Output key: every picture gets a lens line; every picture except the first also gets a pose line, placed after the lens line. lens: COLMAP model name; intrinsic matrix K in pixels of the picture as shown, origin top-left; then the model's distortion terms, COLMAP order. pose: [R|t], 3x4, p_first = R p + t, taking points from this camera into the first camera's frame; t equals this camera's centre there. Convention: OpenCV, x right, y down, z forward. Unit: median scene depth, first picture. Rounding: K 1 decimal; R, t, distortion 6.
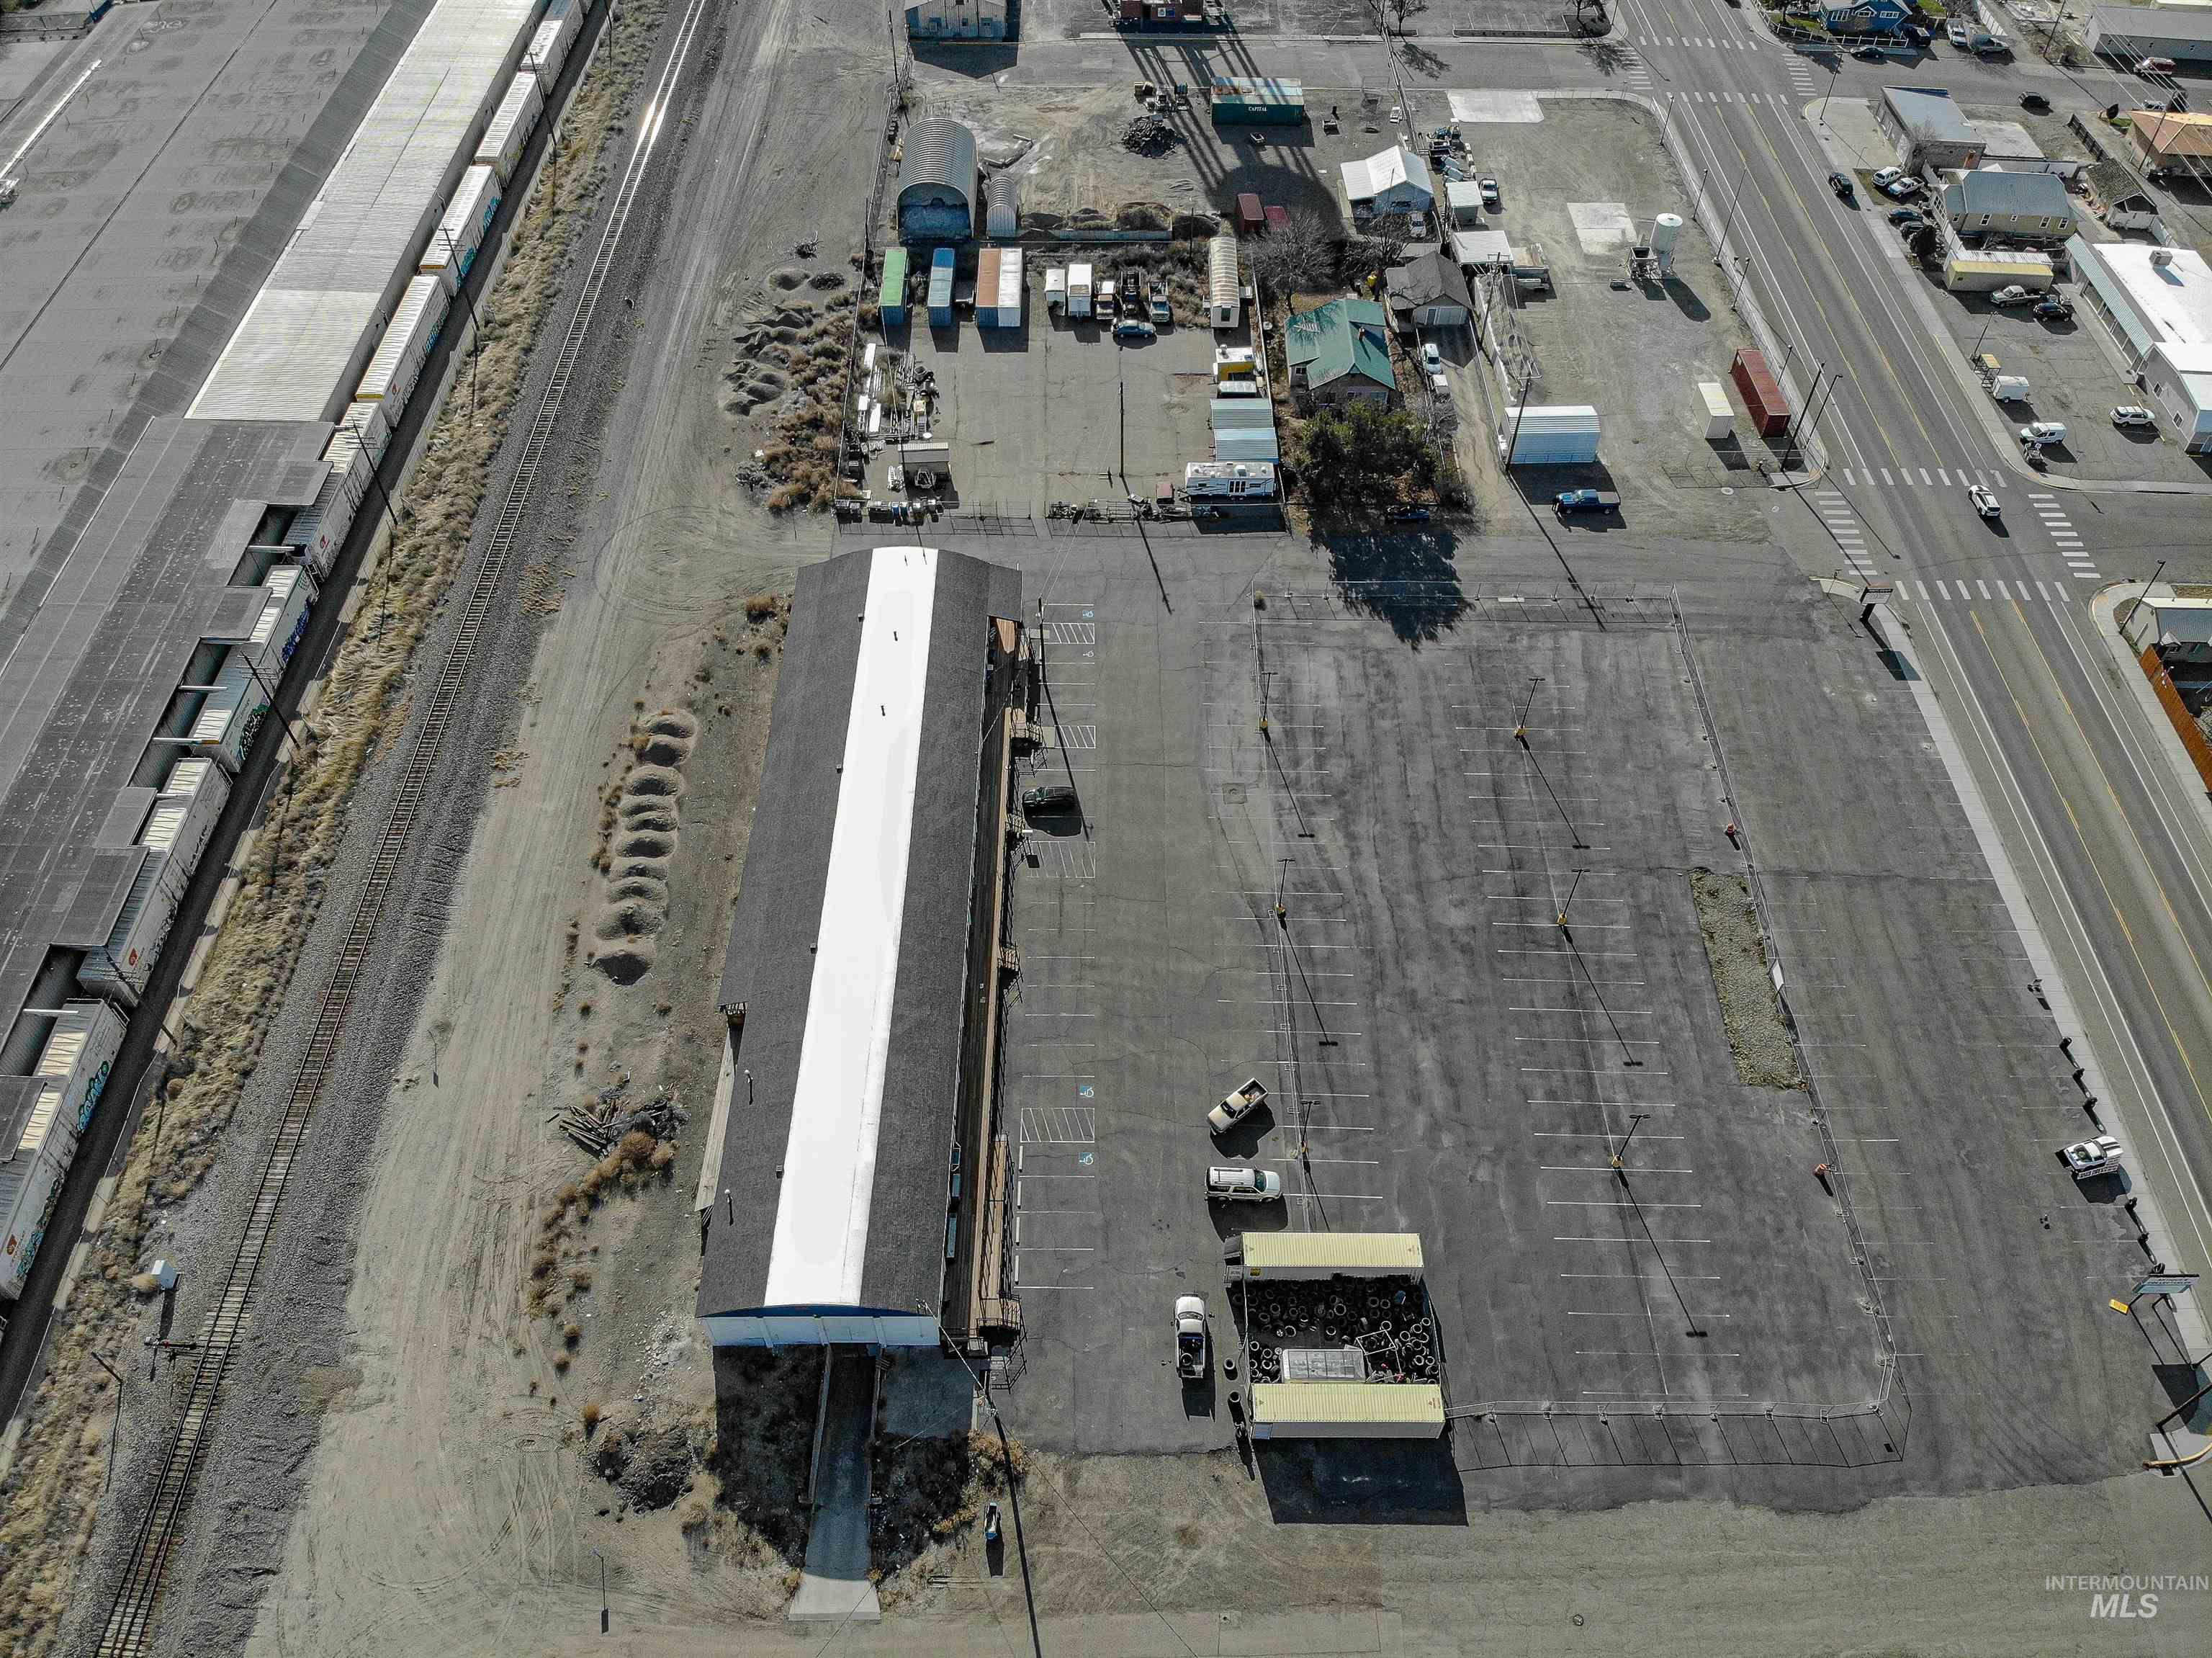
lens RADIAL K [[1593.7, 0, 1109.2], [0, 1593.7, 832.0], [0, 0, 1]] dist [0.122201, -0.250386]
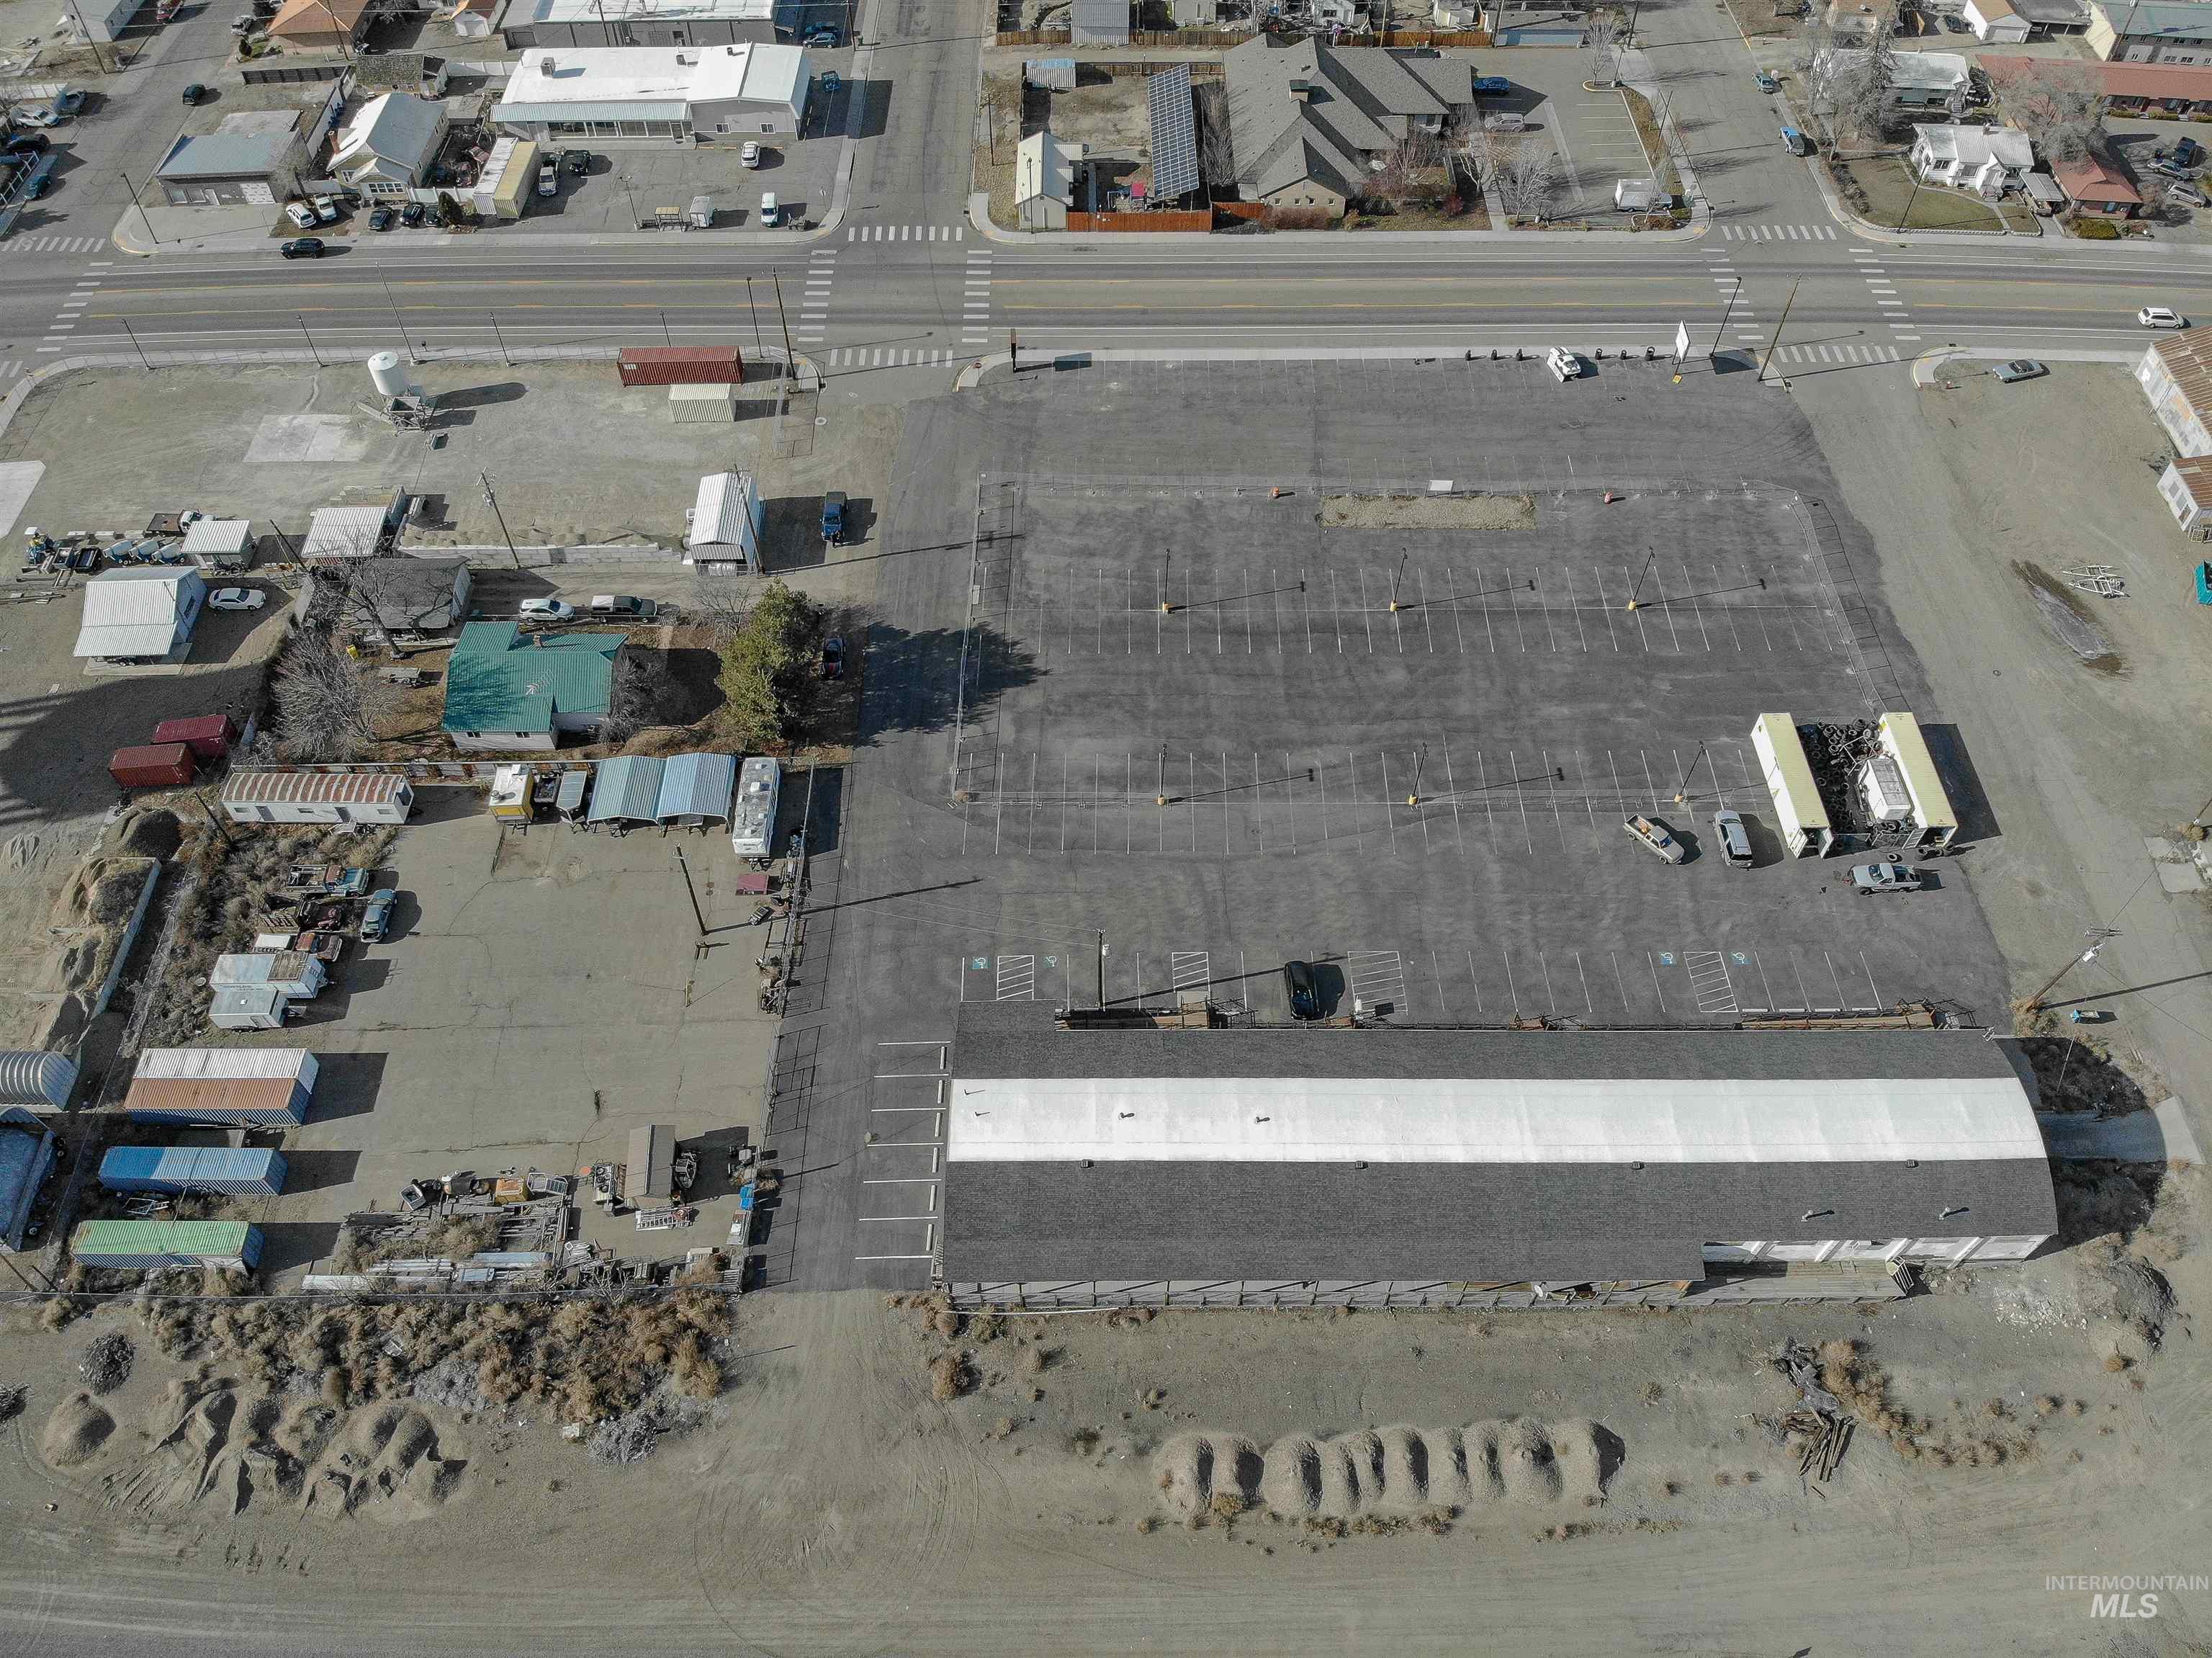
lens RADIAL K [[1613.1, 0, 1115.8], [0, 1613.1, 822.0], [0, 0, 1]] dist [0.092125, -0.207149]
pose [[-0.007285, -0.797665, 0.603056, -0.480045], [0.767697, 0.381980, 0.514521, -0.569826], [-0.640771, 0.466713, 0.609583, 0.459702]]
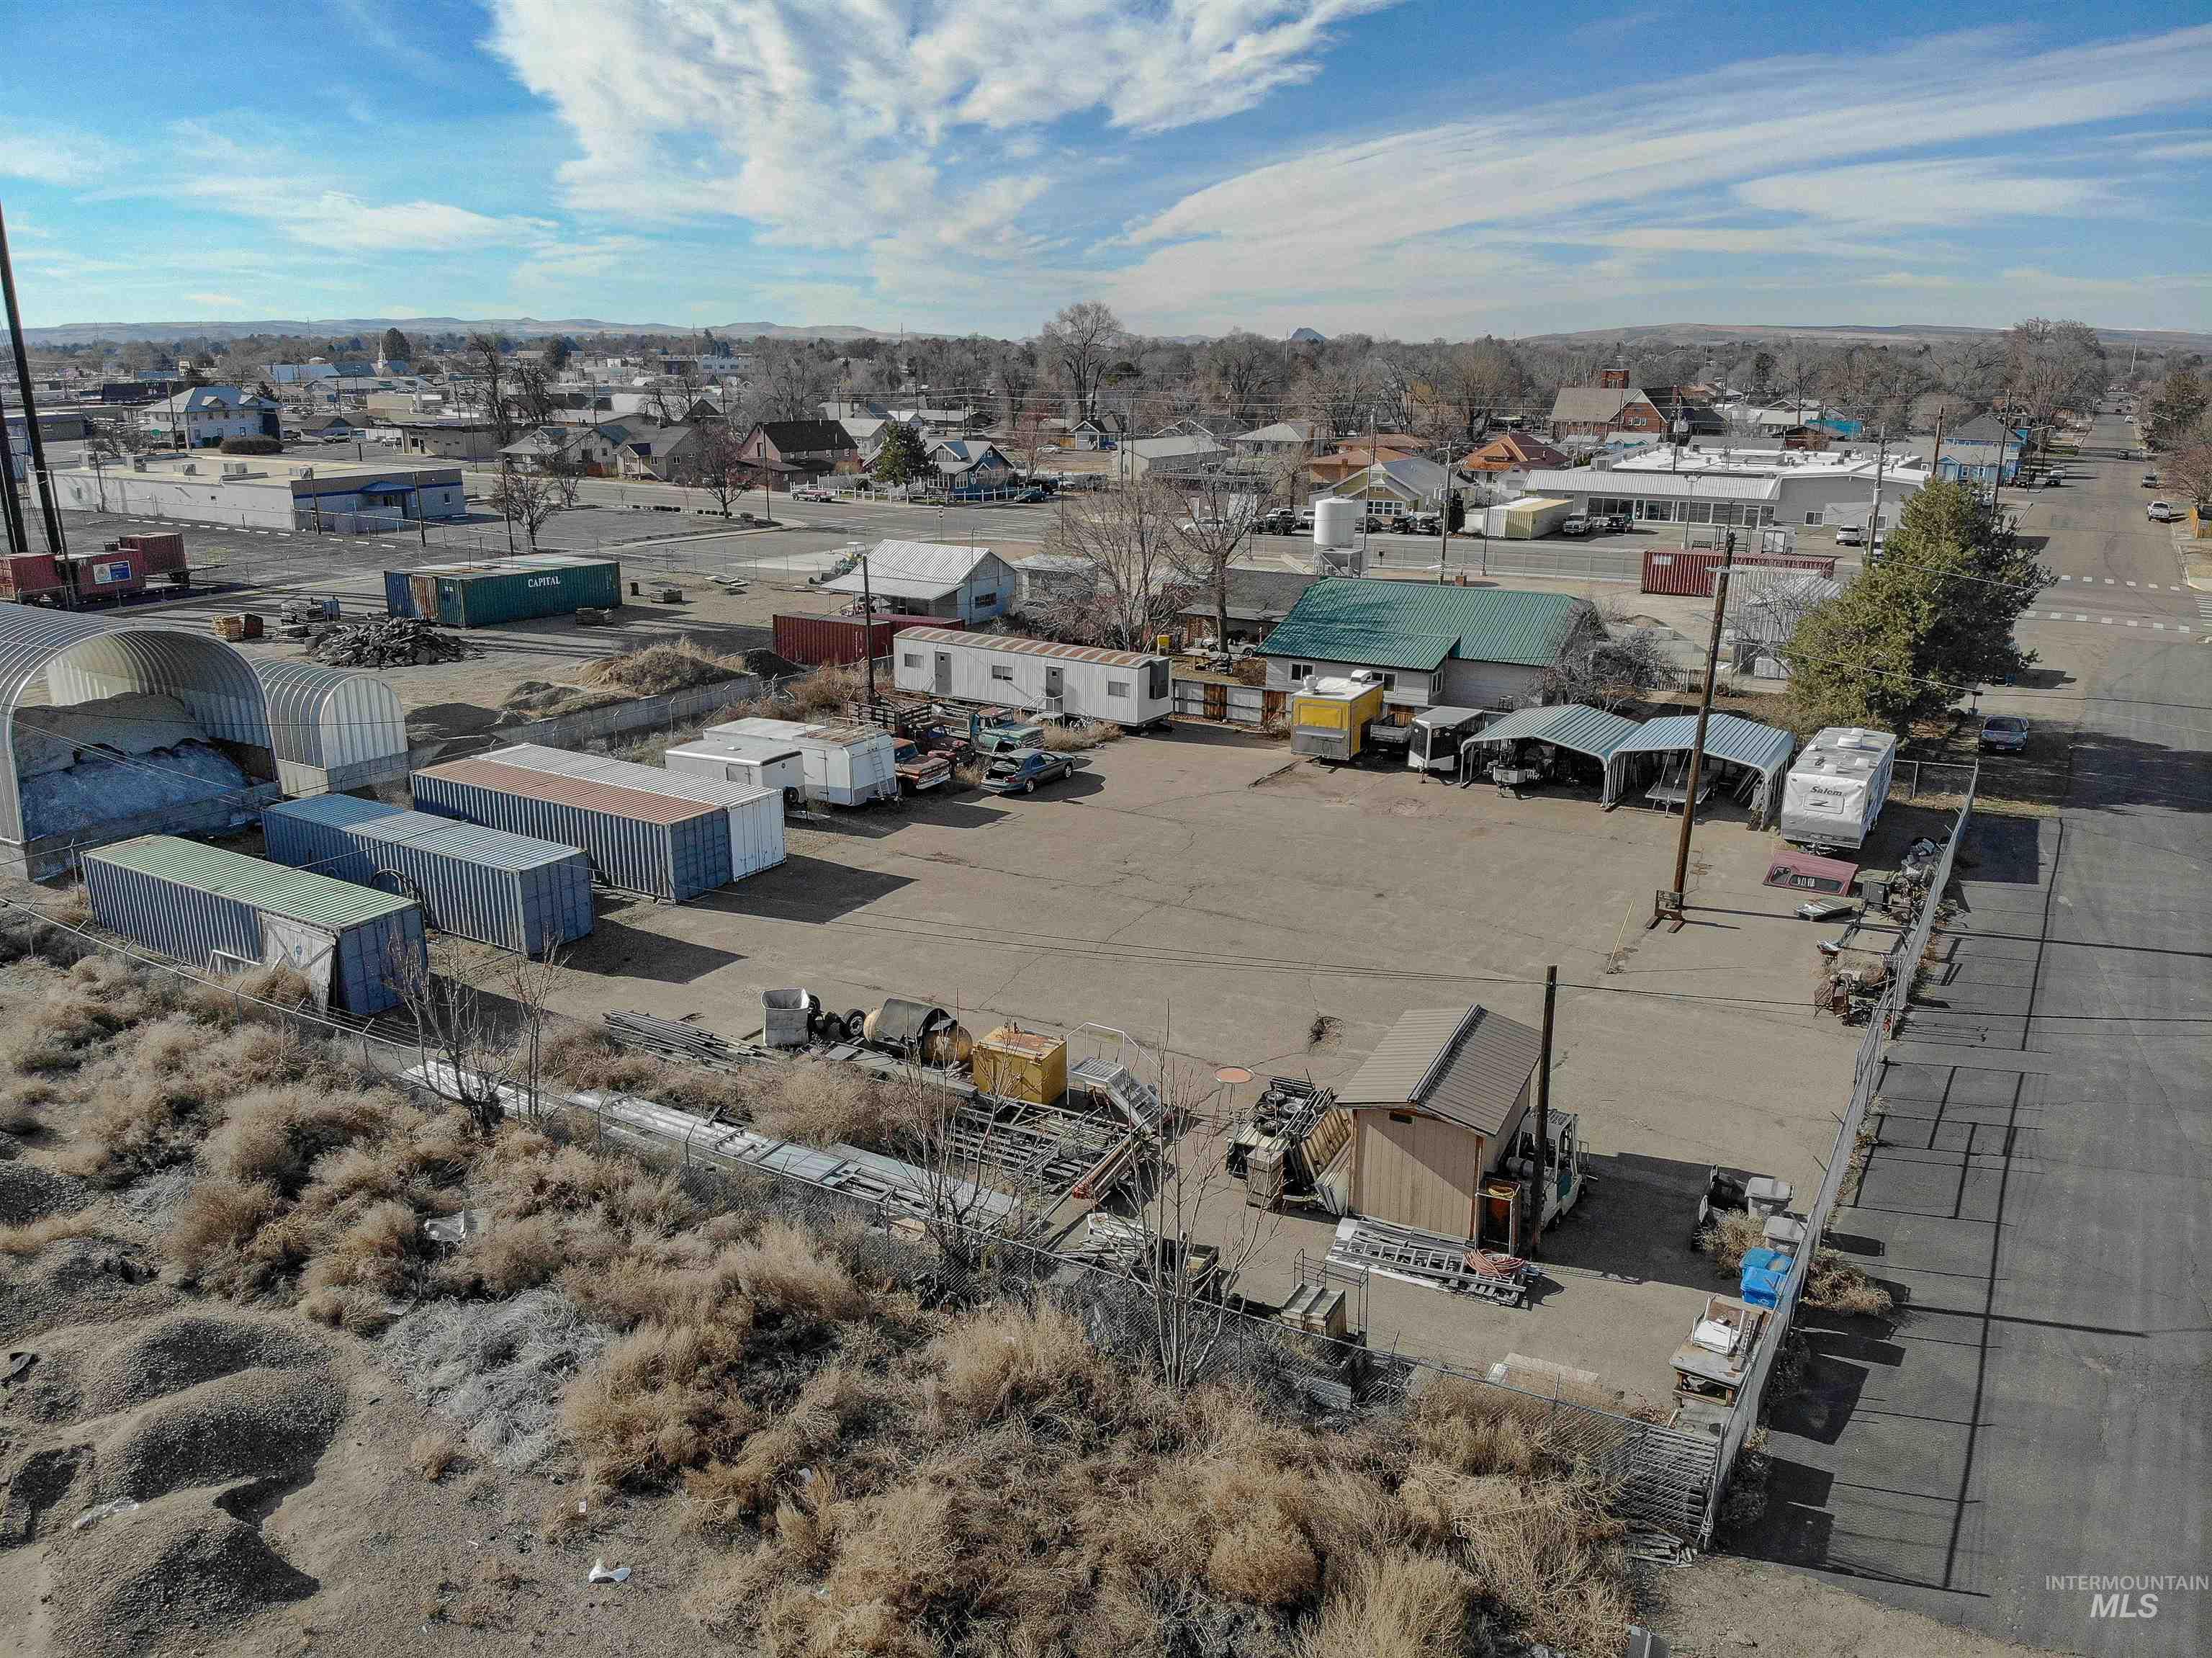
lens RADIAL K [[1593.7, 0, 1109.2], [0, 1593.7, 832.0], [0, 0, 1]] dist [0.122201, -0.250386]
pose [[0.519225, -0.246556, 0.818300, -0.337790], [0.656837, 0.727704, -0.197514, -0.285594], [-0.546782, 0.640044, 0.539789, 1.042581]]
